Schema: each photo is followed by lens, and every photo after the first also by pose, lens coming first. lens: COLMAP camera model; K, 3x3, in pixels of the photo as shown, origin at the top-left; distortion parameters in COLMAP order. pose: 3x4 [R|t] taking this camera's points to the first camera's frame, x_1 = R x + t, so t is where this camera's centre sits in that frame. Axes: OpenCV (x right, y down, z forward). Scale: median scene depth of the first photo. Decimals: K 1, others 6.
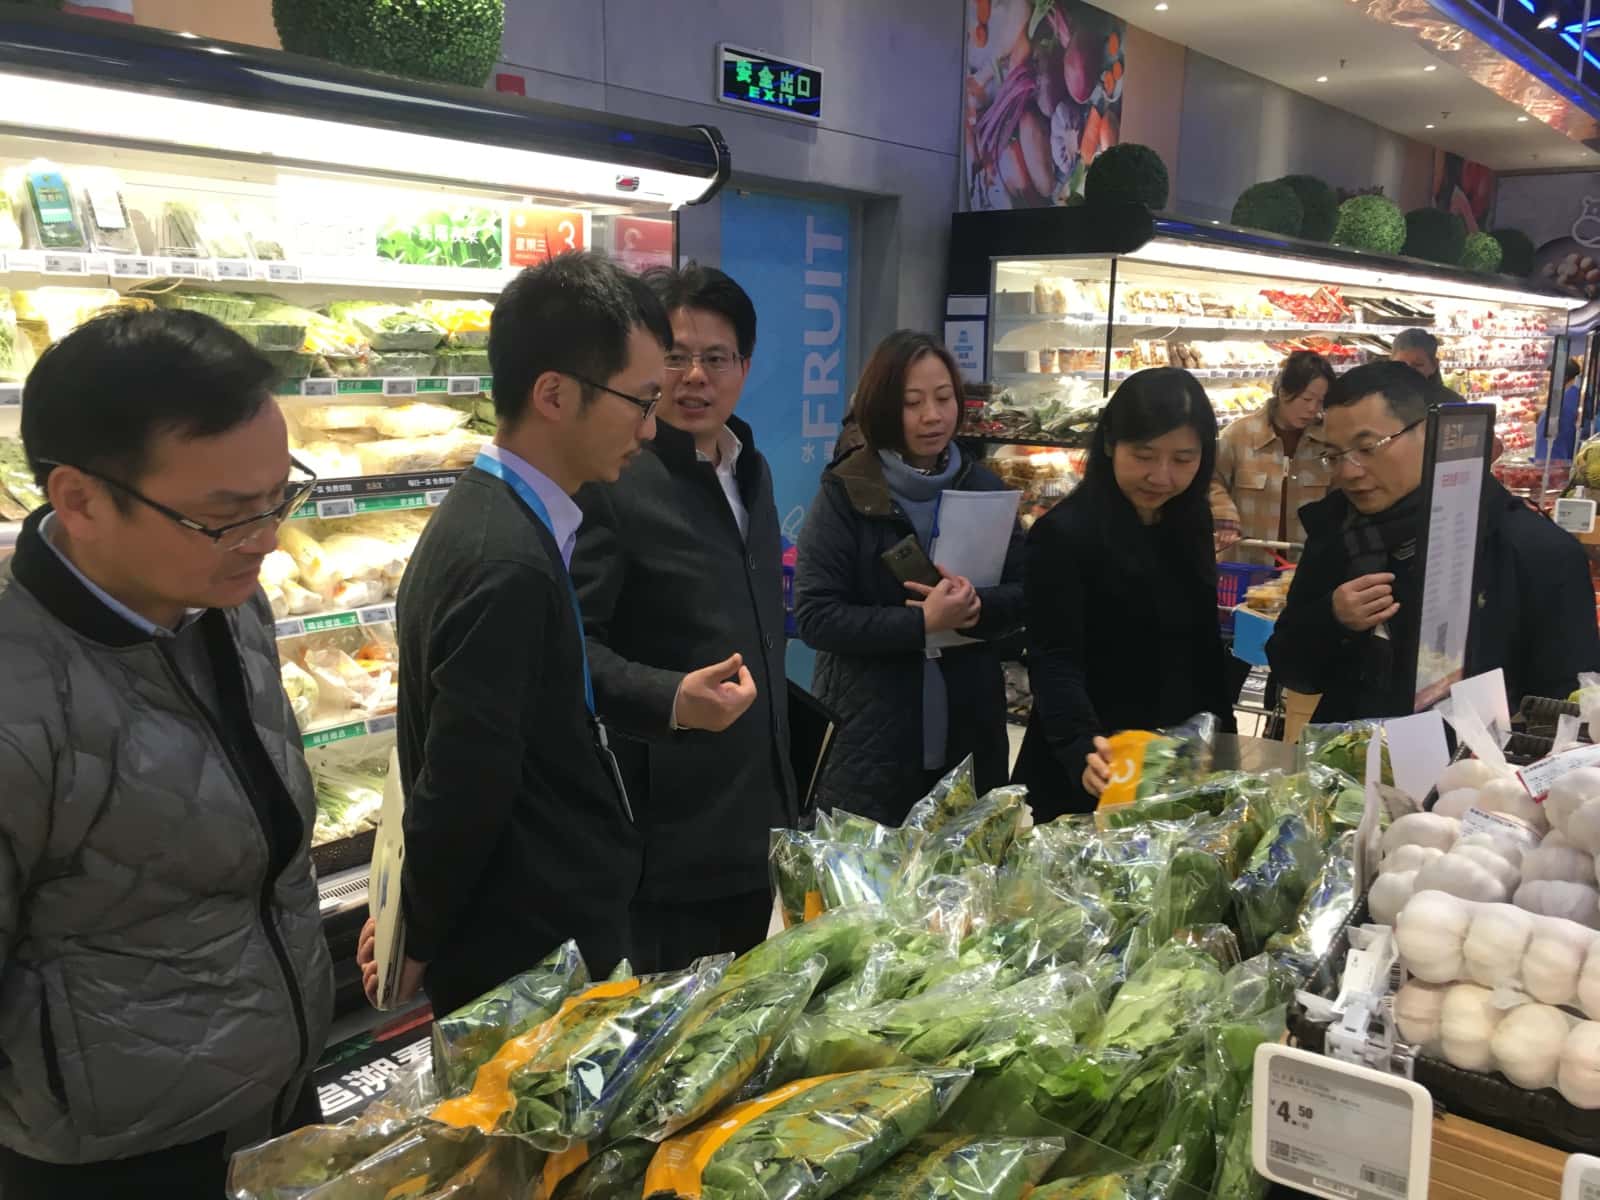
lens RADIAL K [[1399.3, 0, 802.5], [0, 1399.3, 599.7], [0, 0, 1]] dist [0.064833, -0.069746]
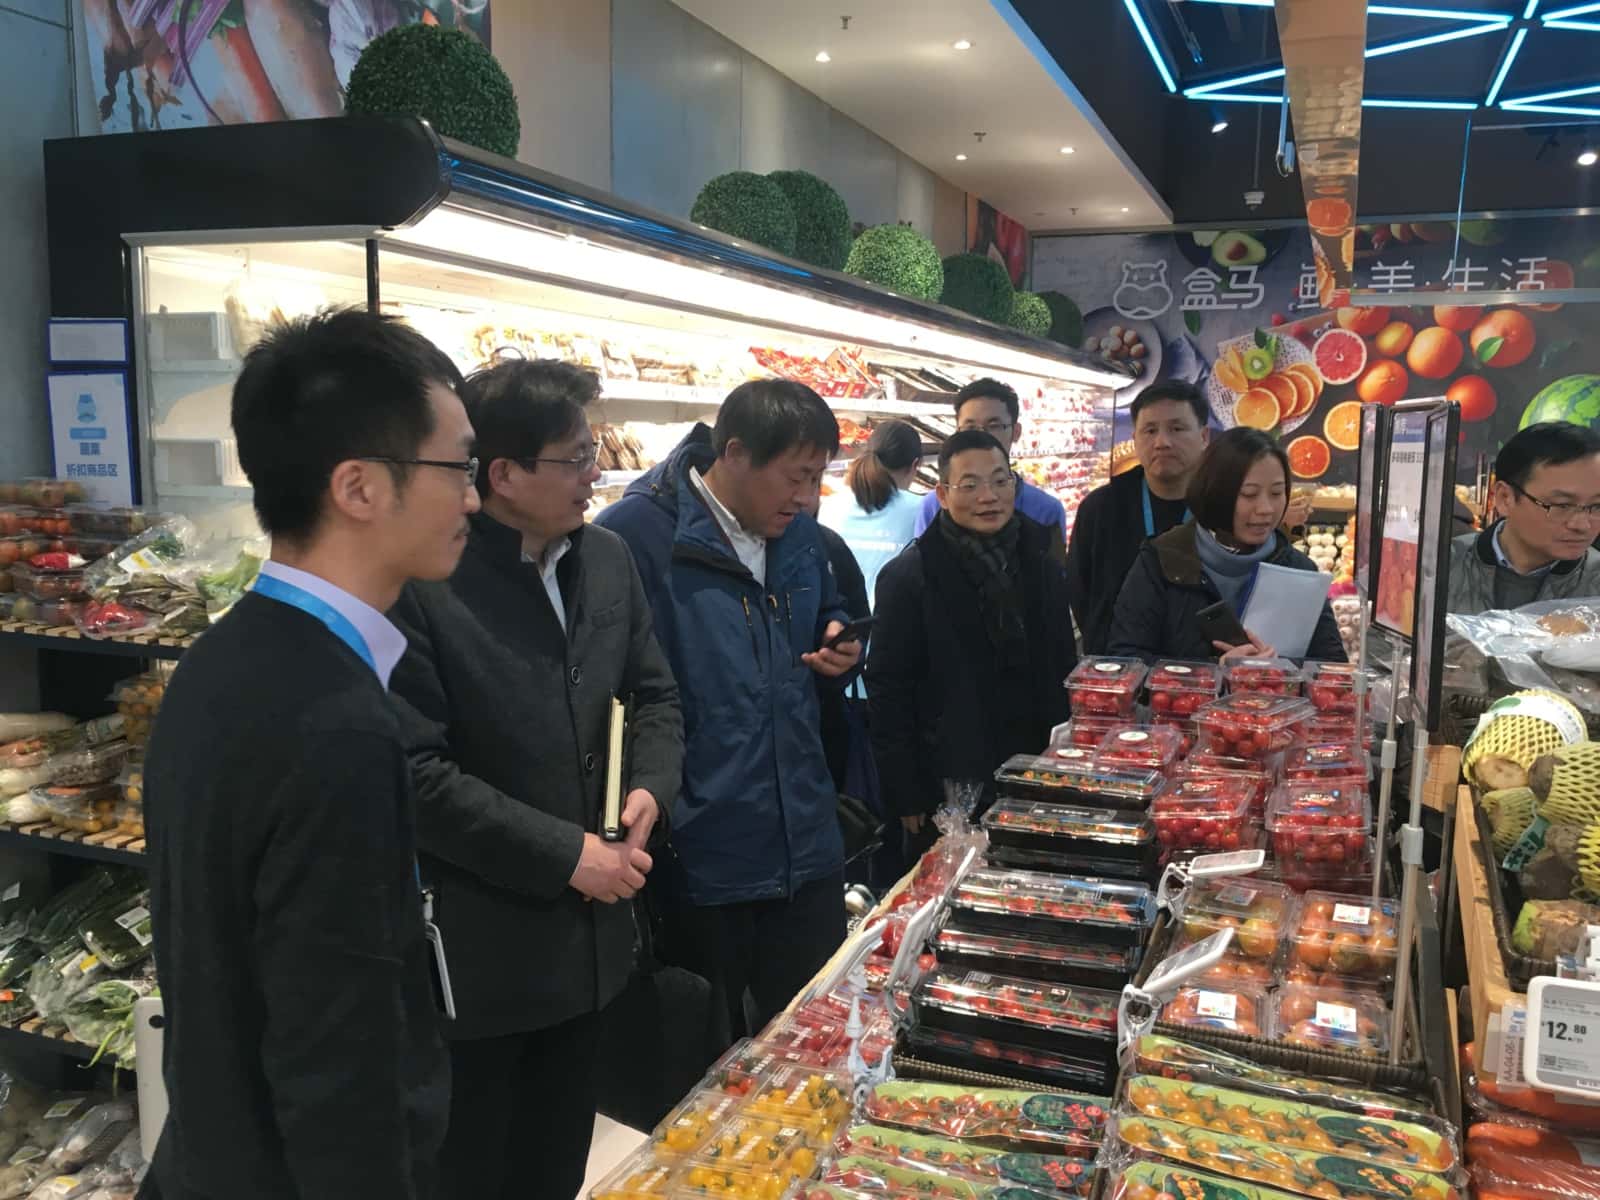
lens RADIAL K [[1399.3, 0, 798.9], [0, 1399.3, 607.2], [0, 0, 1]] dist [0.064833, -0.069746]
pose [[0.955927, -0.037658, 0.291180, 0.133494], [0.052401, 0.997700, -0.043000, -0.060204], [-0.288891, 0.056363, 0.955701, 0.328892]]
